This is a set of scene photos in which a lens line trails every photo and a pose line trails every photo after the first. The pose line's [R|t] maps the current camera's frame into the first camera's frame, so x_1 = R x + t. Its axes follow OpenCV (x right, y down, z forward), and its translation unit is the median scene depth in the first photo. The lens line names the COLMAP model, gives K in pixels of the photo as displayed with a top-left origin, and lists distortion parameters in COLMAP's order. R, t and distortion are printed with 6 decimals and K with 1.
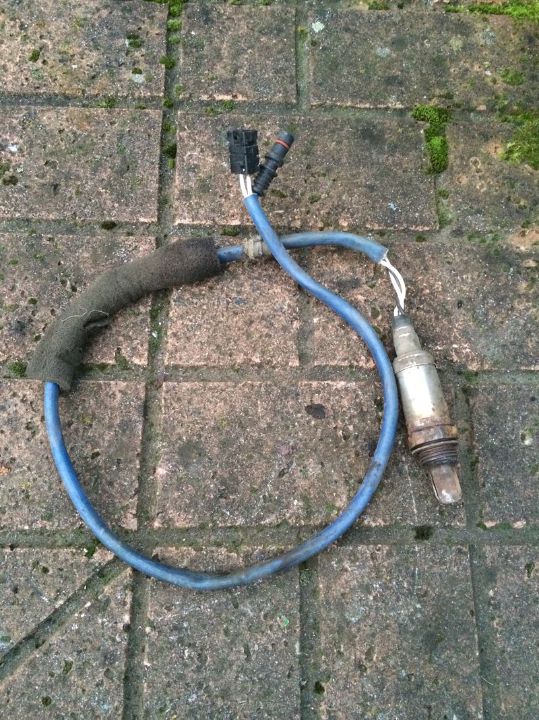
lens RADIAL K [[625.3, 0, 268.8], [0, 625.3, 361.8], [0, 0, 1]] dist [0.074201, -0.134463]
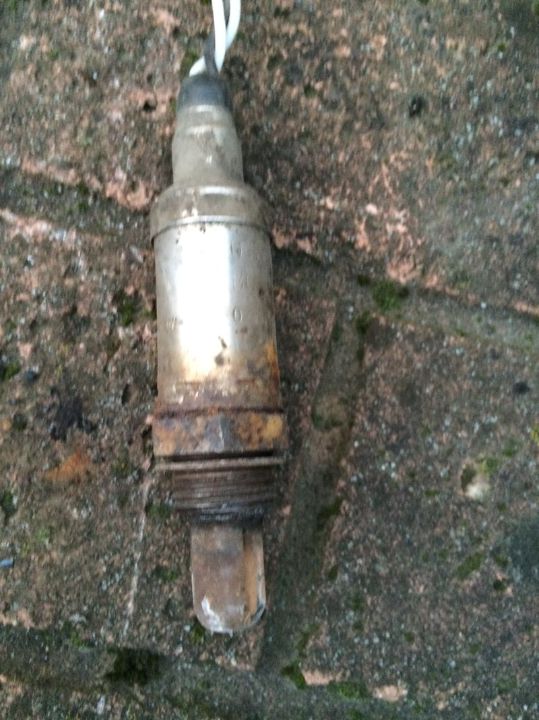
lens RADIAL K [[625.3, 0, 257.6], [0, 625.3, 360.7], [0, 0, 1]] dist [0.074201, -0.134463]
pose [[0.970213, 0.238807, 0.040714, 0.232470], [-0.242251, 0.956947, 0.159894, 0.018857], [-0.000777, -0.164995, 0.986294, 0.598212]]
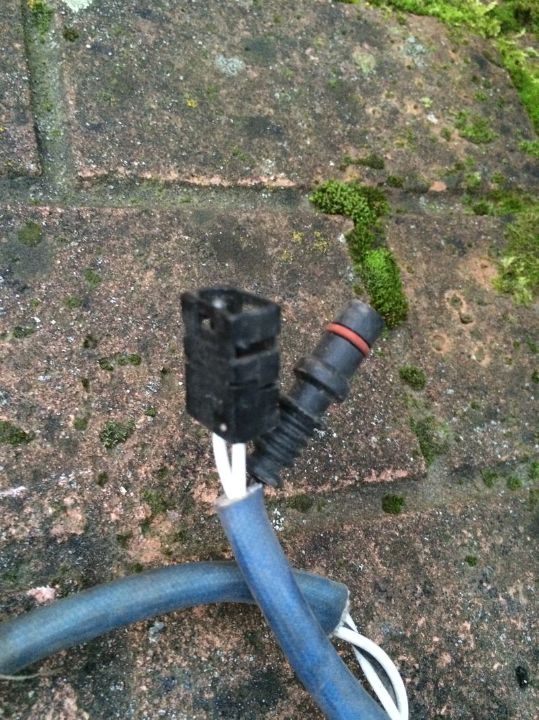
lens RADIAL K [[625.3, 0, 257.4], [0, 625.3, 366.2], [0, 0, 1]] dist [0.074201, -0.134463]
pose [[0.941935, -0.087051, 0.324316, 0.037594], [0.113436, 0.991525, -0.063322, -0.279054], [-0.316055, 0.096434, 0.943827, 0.667924]]
